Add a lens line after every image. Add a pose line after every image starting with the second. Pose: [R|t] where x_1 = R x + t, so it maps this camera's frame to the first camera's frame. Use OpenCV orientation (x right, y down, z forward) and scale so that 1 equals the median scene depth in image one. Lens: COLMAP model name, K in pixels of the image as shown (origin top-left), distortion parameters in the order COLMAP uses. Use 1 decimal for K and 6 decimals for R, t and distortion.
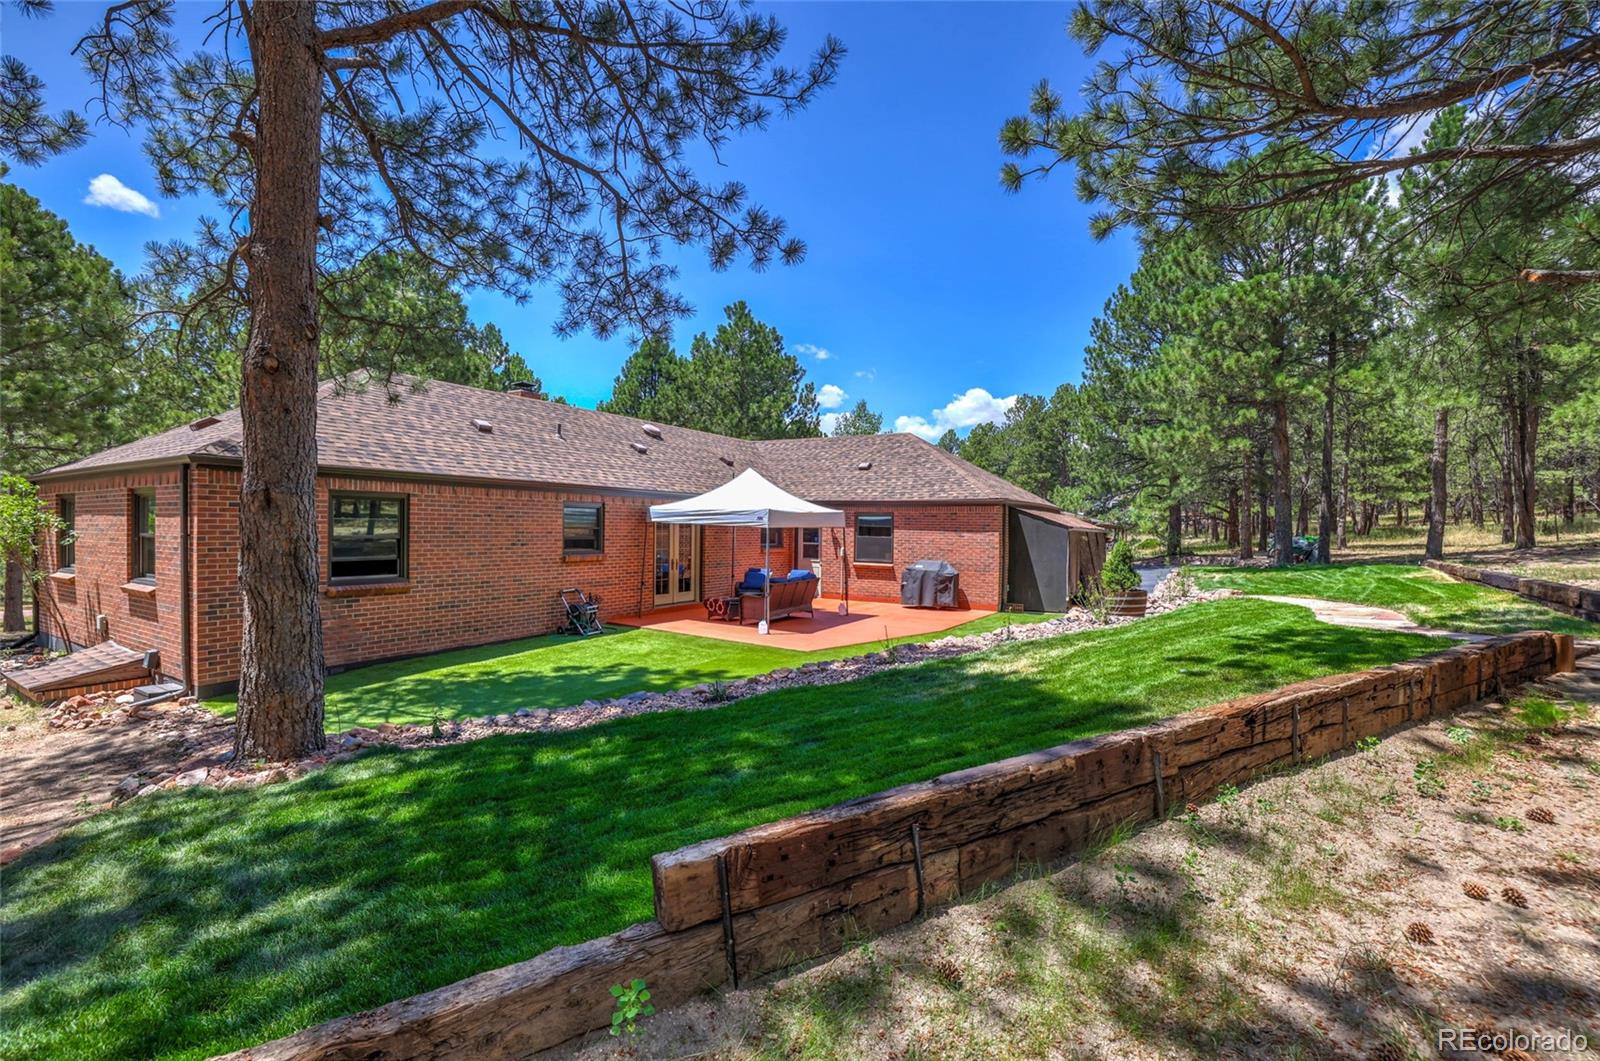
lens RADIAL K [[697.3, 0, 793.8], [0, 697.3, 528.4], [0, 0, 1]] dist [-0.051708, 0.021451]
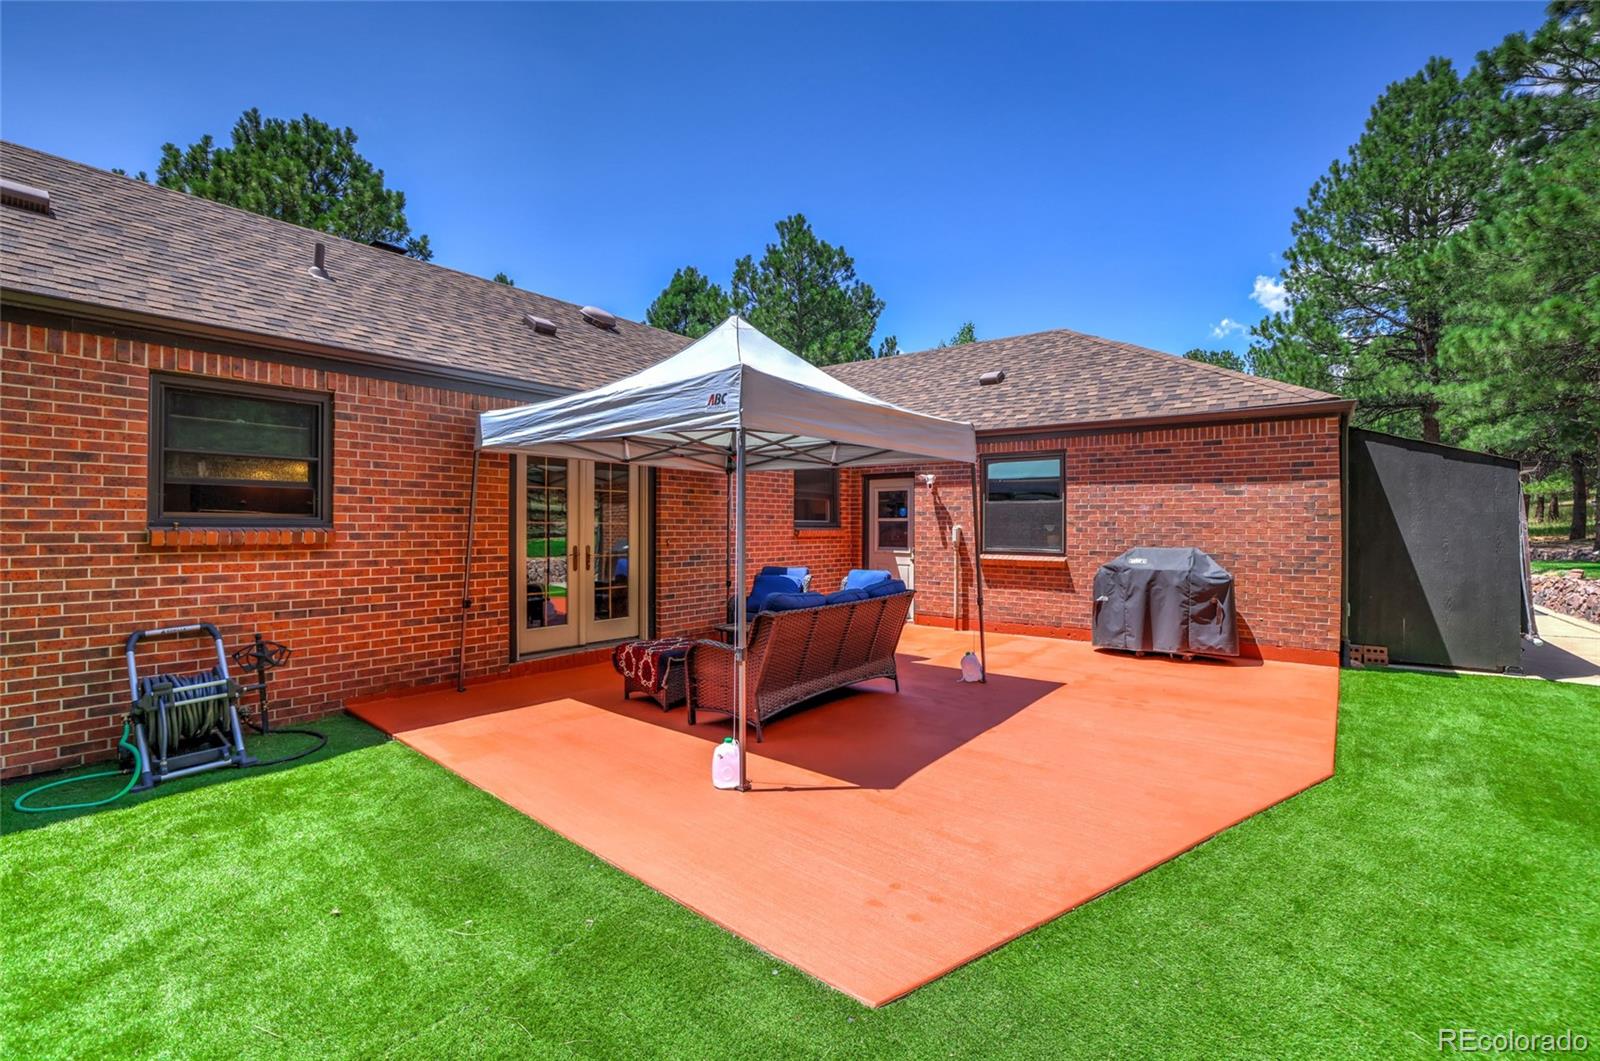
lens RADIAL K [[687.5, 0, 794.5], [0, 687.5, 522.1], [0, 0, 1]] dist [-0.050585, 0.020720]
pose [[0.992494, -0.010003, -0.121886, 0.015398], [0.008967, 0.999919, -0.009047, 0.030732], [0.121967, 0.007886, 0.992503, 0.528615]]
